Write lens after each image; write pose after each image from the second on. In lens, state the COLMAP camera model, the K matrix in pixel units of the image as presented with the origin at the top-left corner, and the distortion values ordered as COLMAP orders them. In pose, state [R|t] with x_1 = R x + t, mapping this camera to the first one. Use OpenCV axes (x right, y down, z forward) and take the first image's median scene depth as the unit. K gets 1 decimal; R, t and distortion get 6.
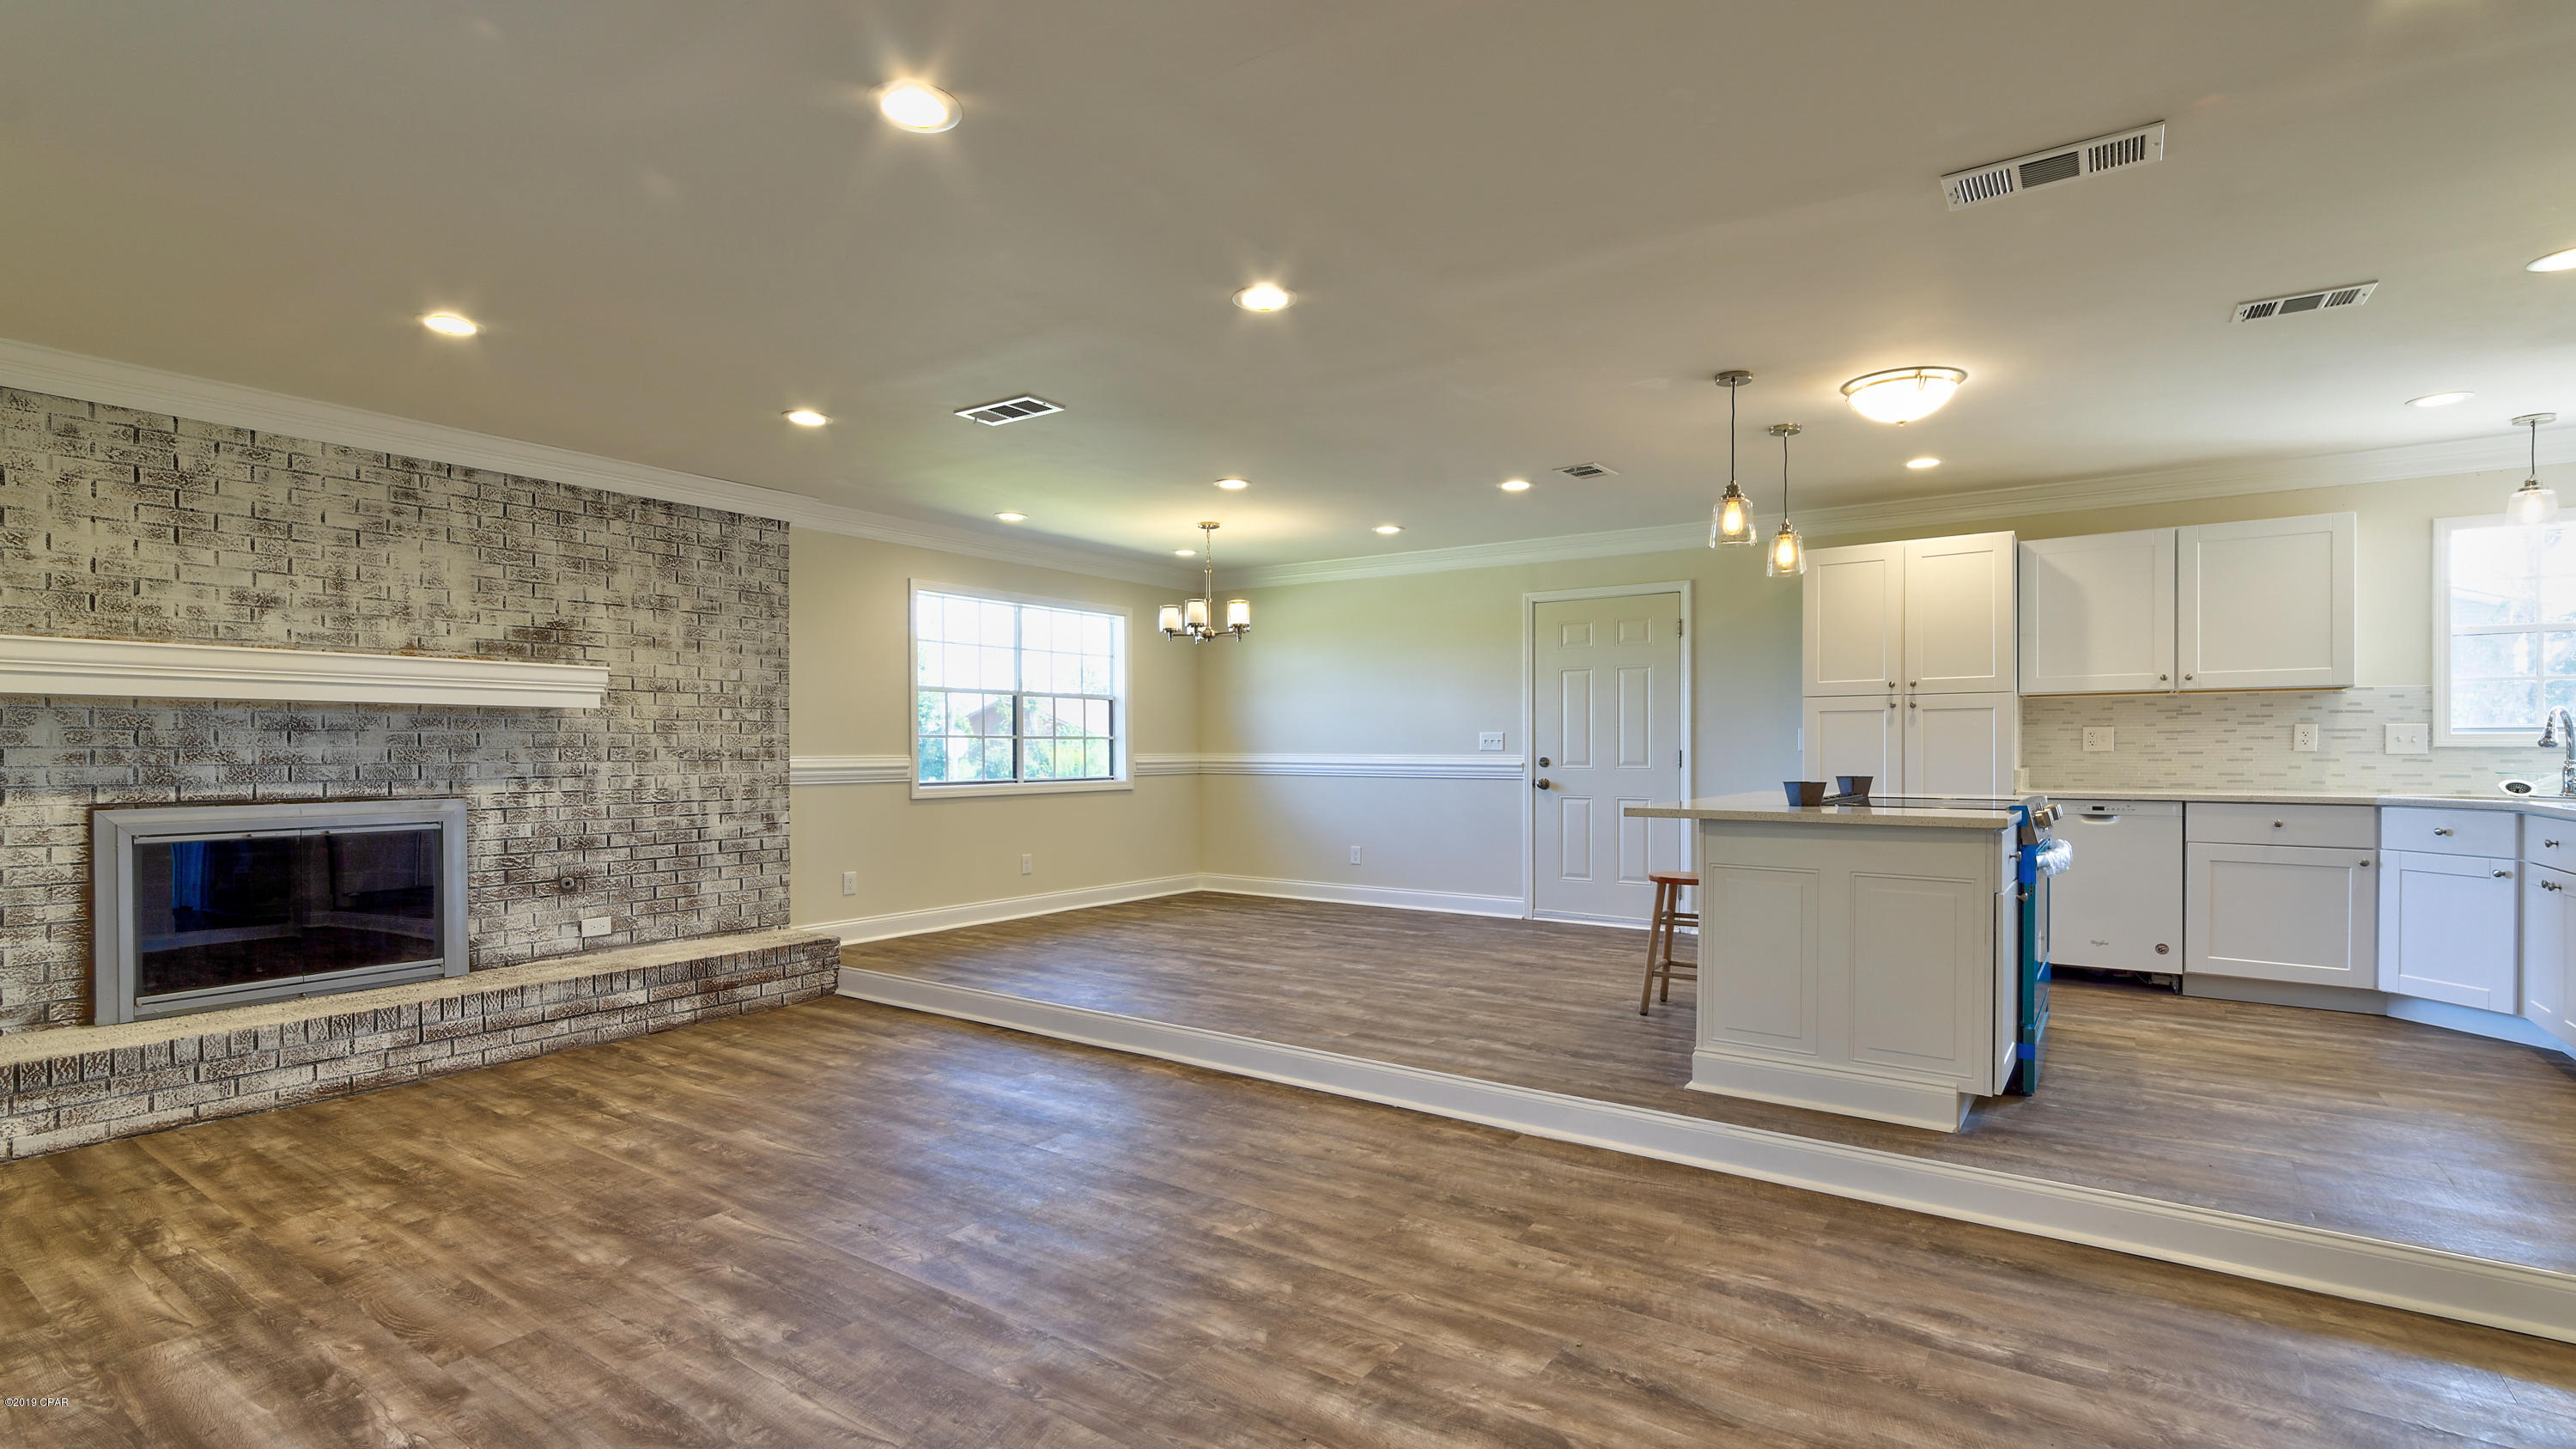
lens RADIAL K [[1159.6, 0, 1281.5], [0, 1159.6, 754.1], [0, 0, 1]] dist [-0.002545, 0.002151]
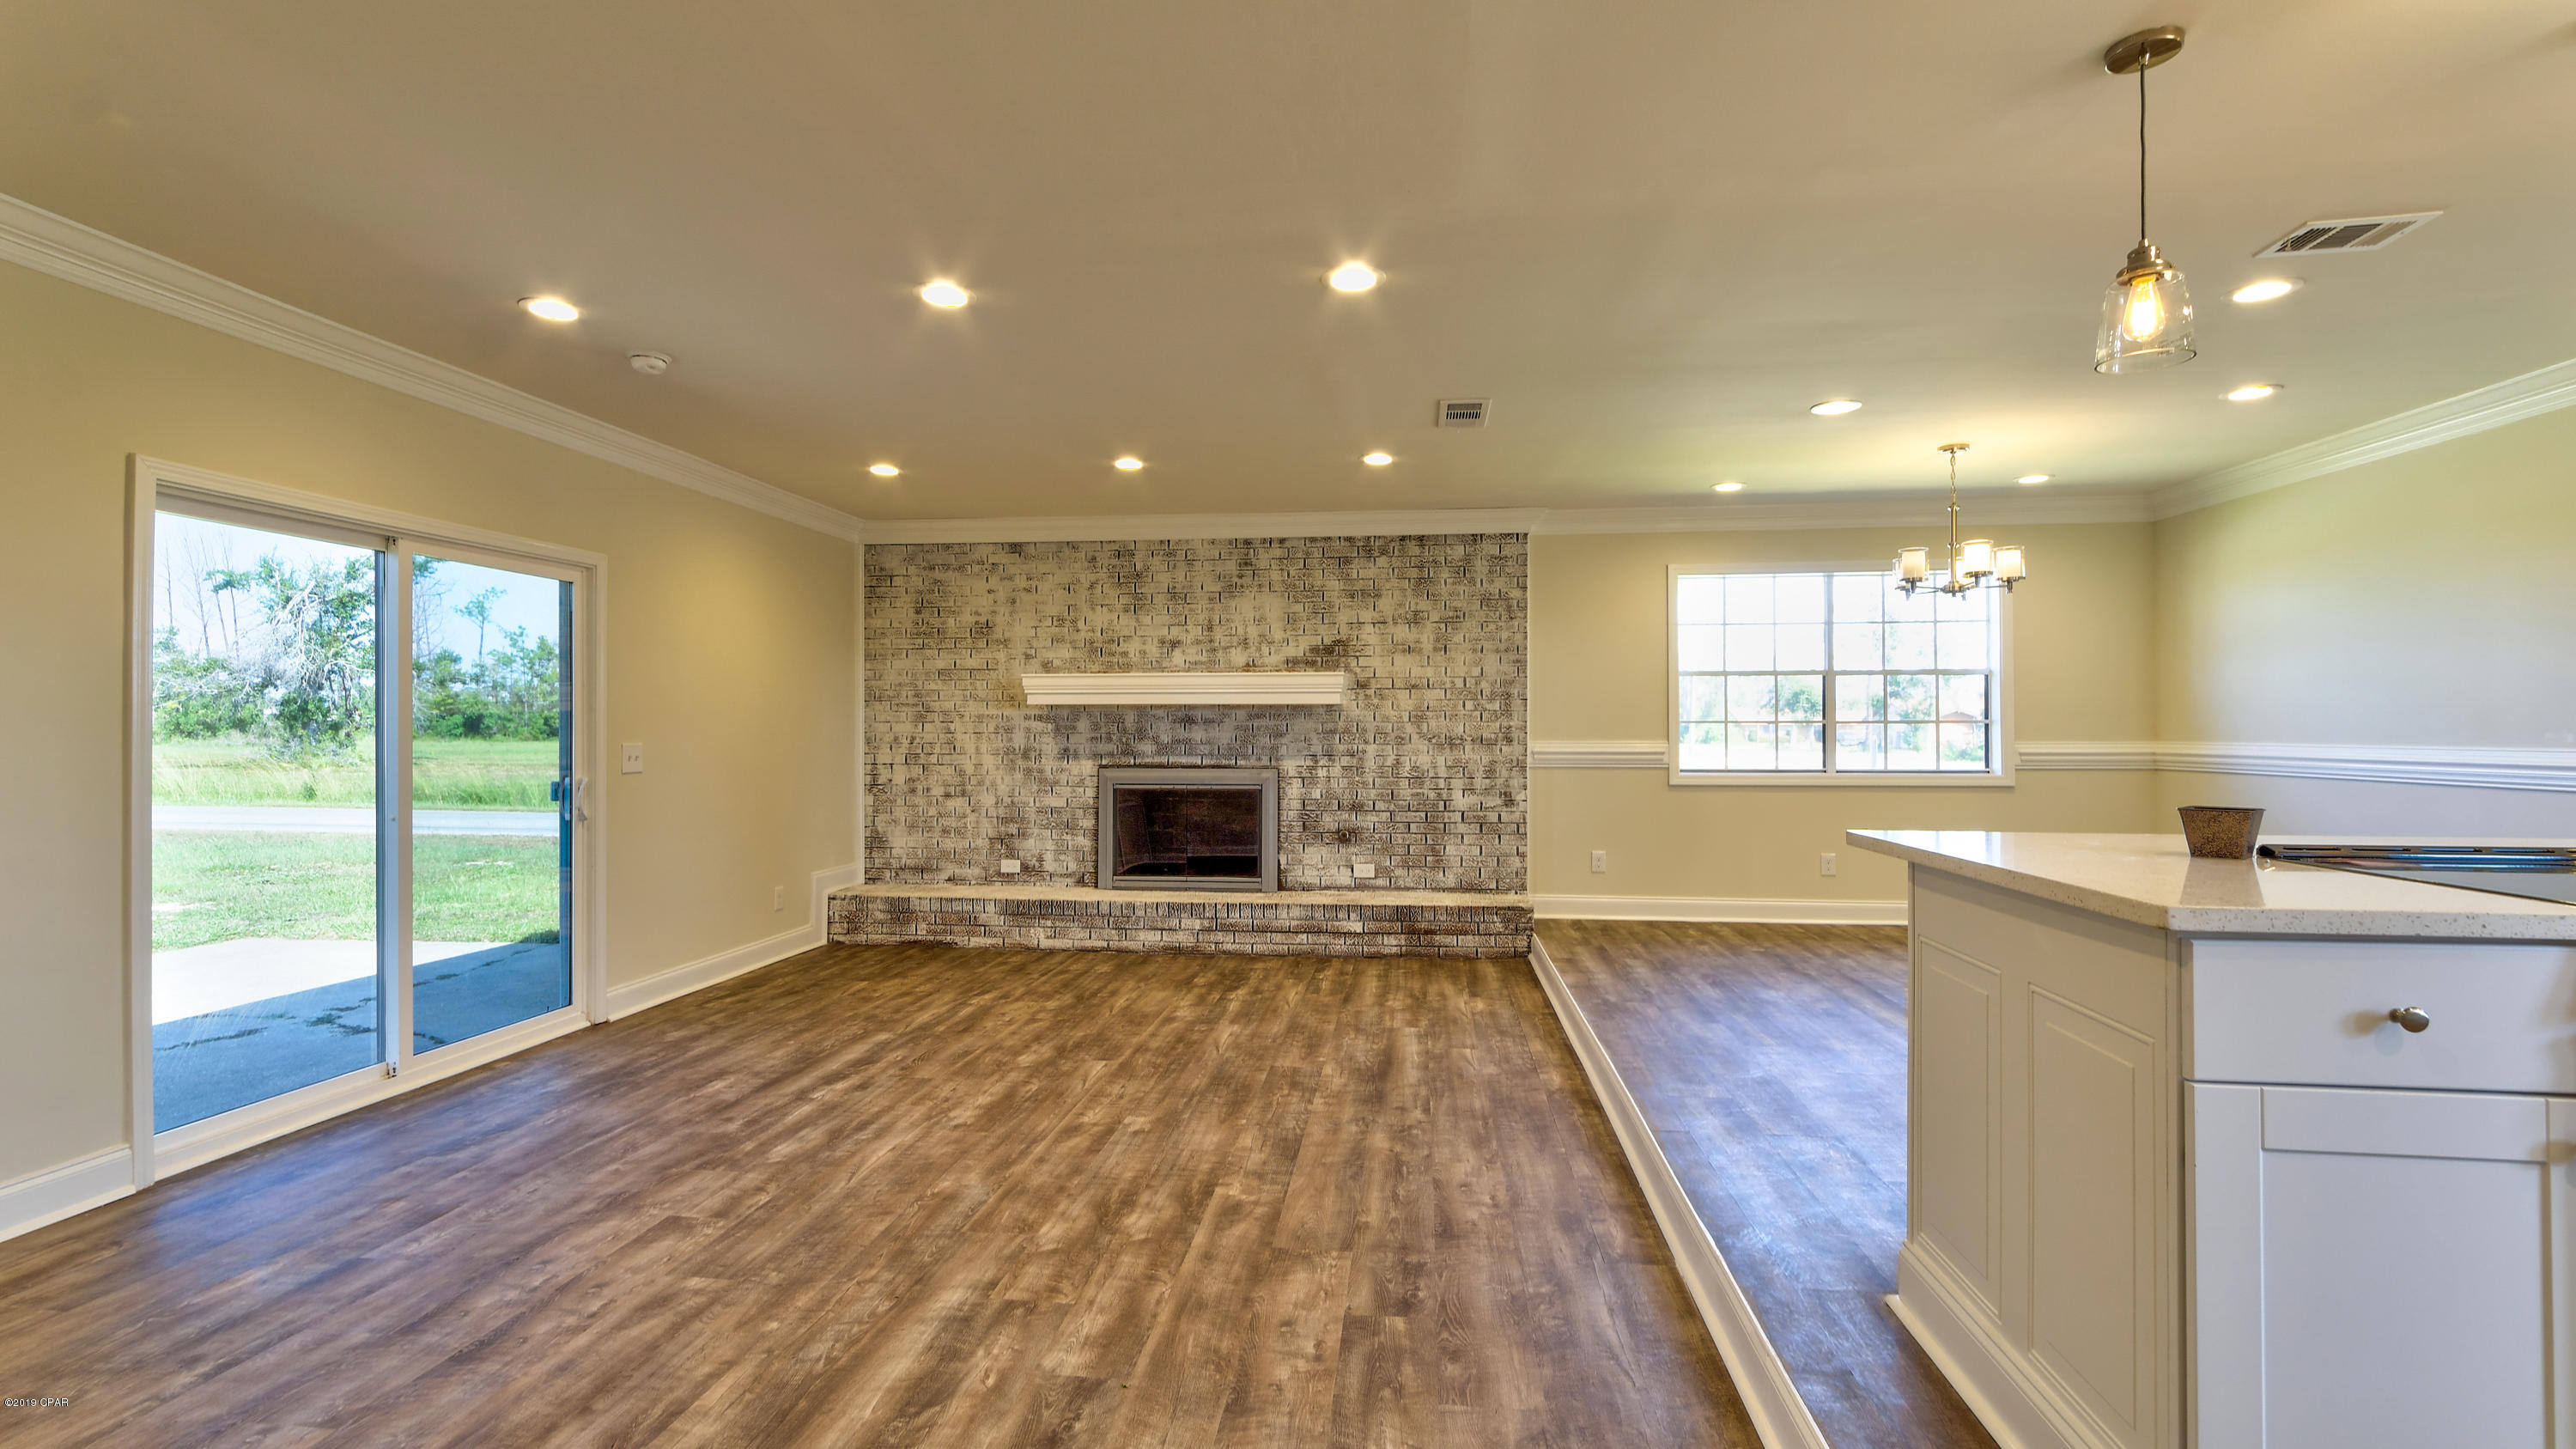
lens RADIAL K [[1159.6, 0, 1305.5], [0, 1159.6, 732.0], [0, 0, 1]] dist [-0.002545, 0.002151]
pose [[0.476682, 0.000471, -0.879076, 0.591105], [-0.005510, 0.999982, -0.002452, -0.004204], [0.879059, 0.006013, 0.476676, 0.356584]]
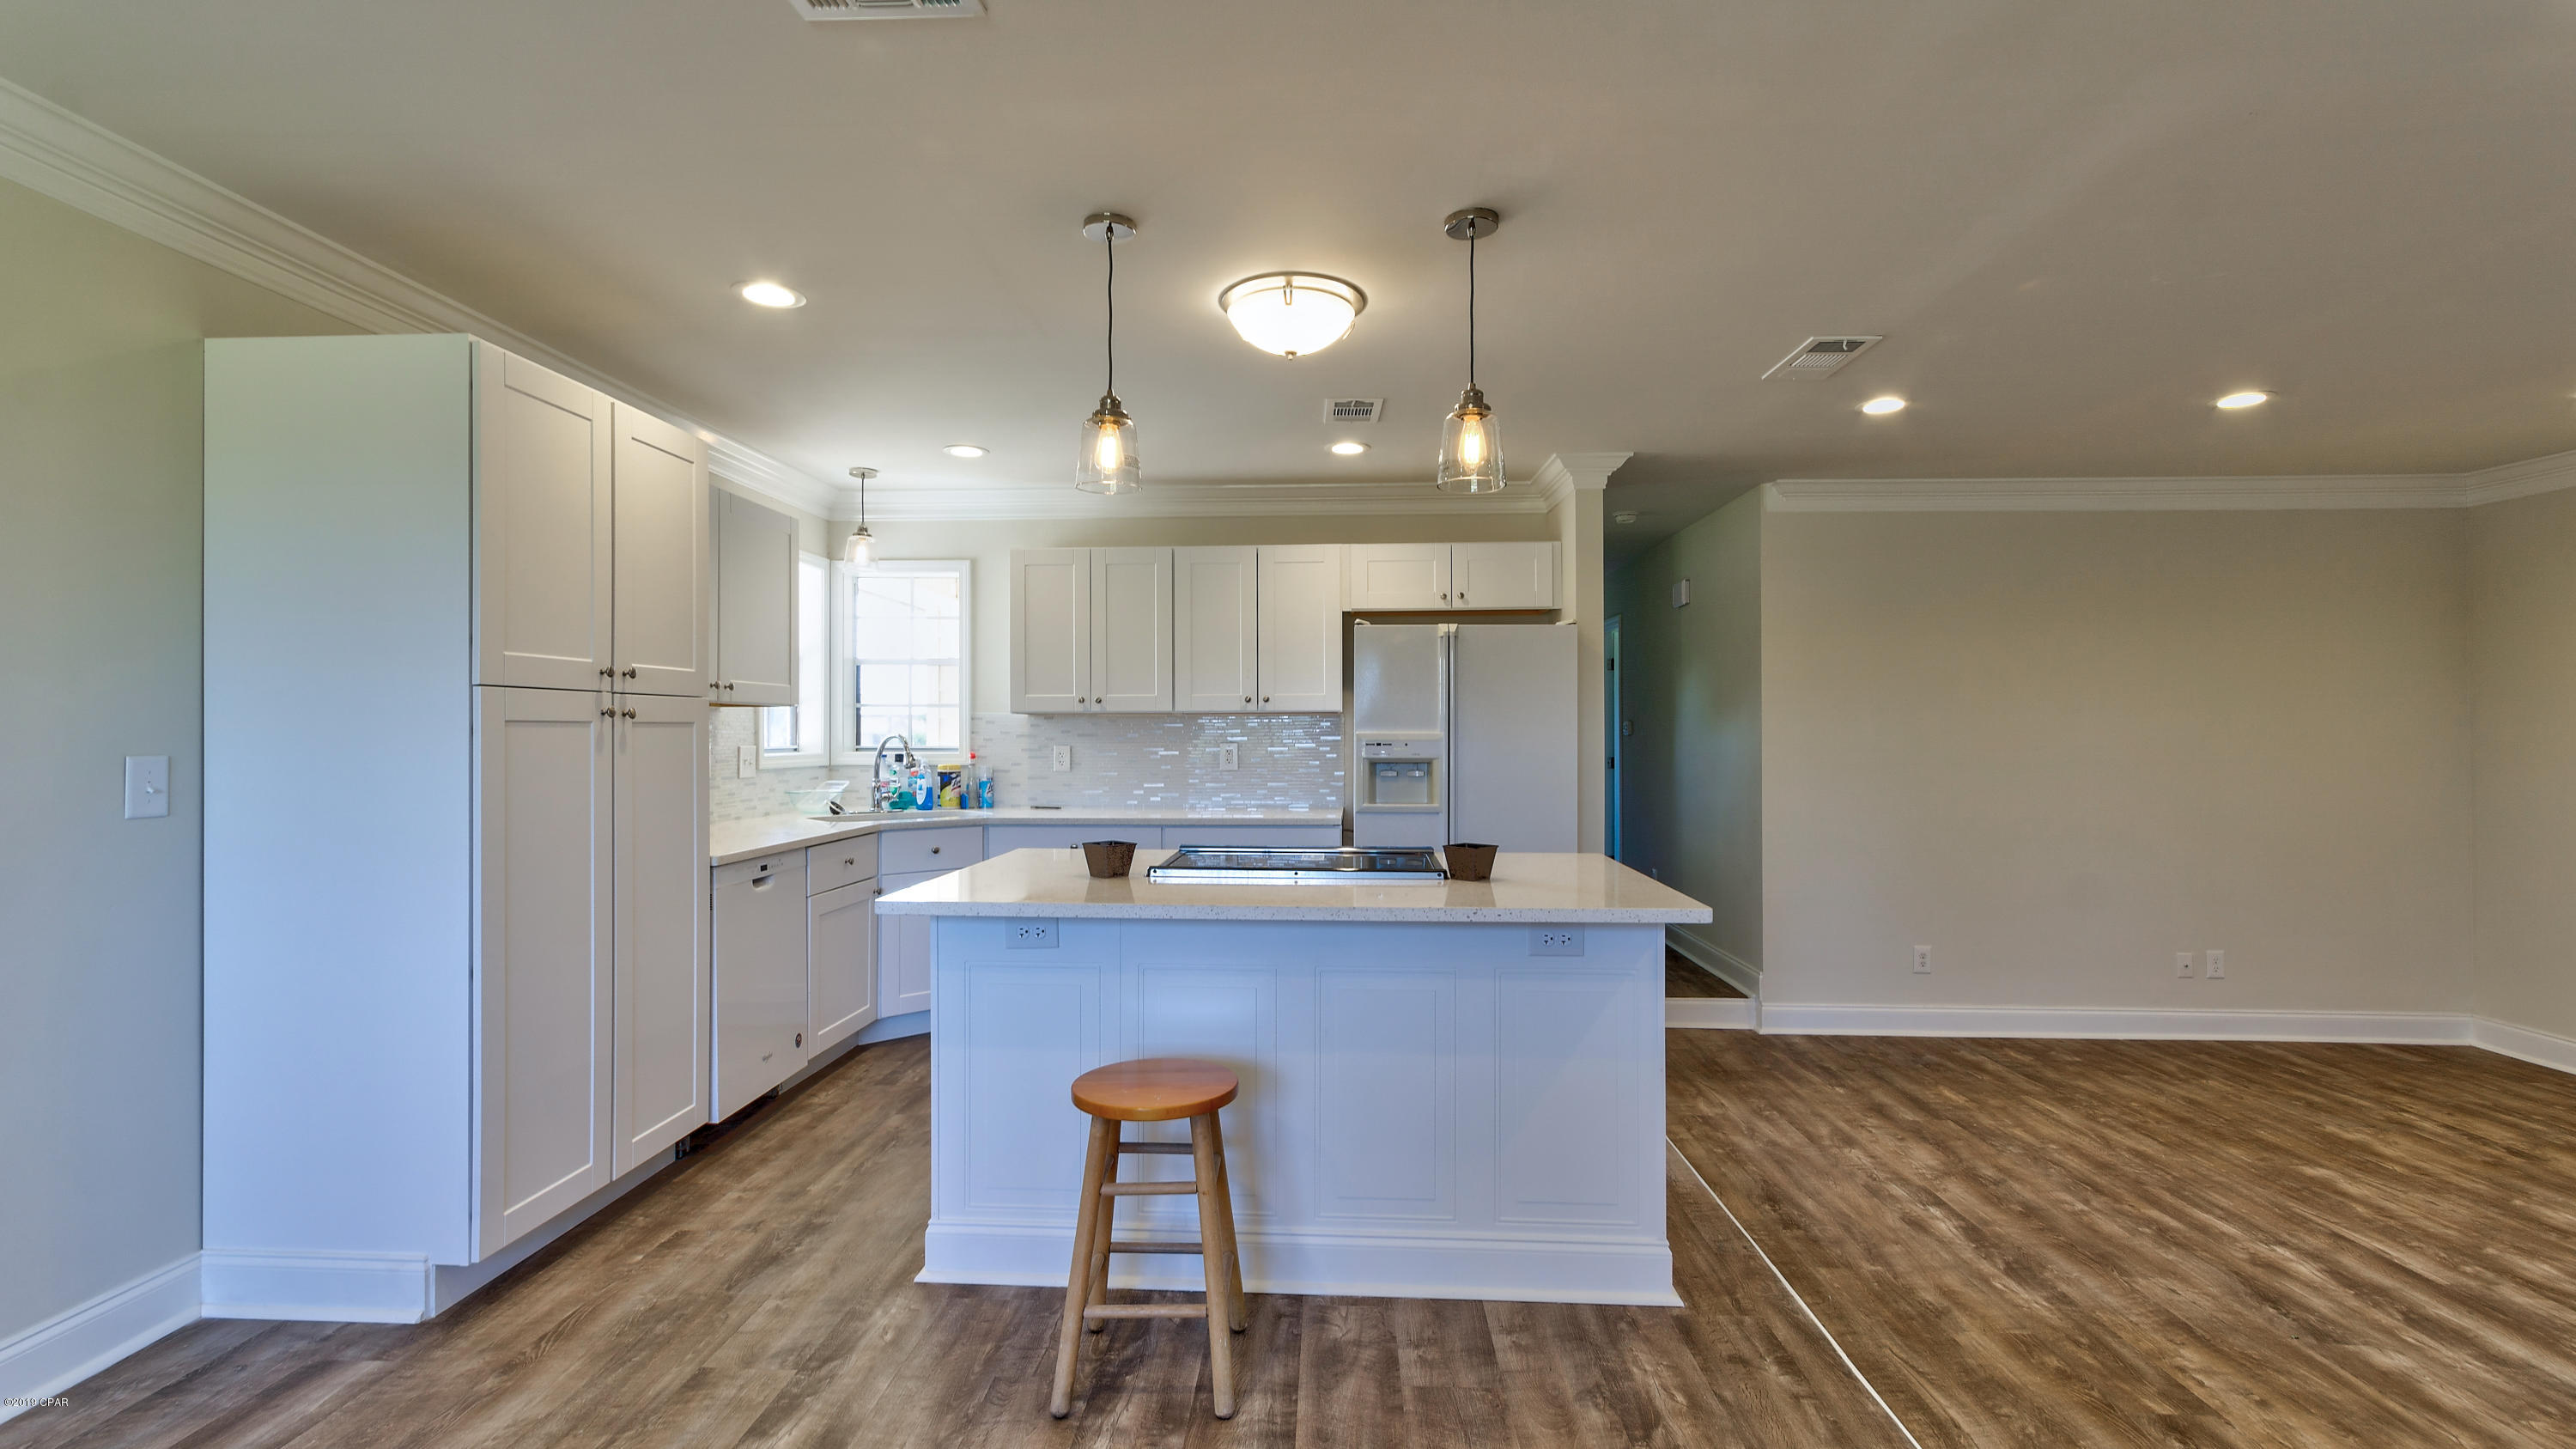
lens RADIAL K [[1159.6, 0, 1322.4], [0, 1159.6, 732.1], [0, 0, 1]] dist [-0.002545, 0.002151]
pose [[-0.548428, 0.002231, 0.836195, -0.084211], [0.004571, 0.999989, 0.000331, -0.039481], [-0.836185, 0.004004, -0.548432, 1.243681]]
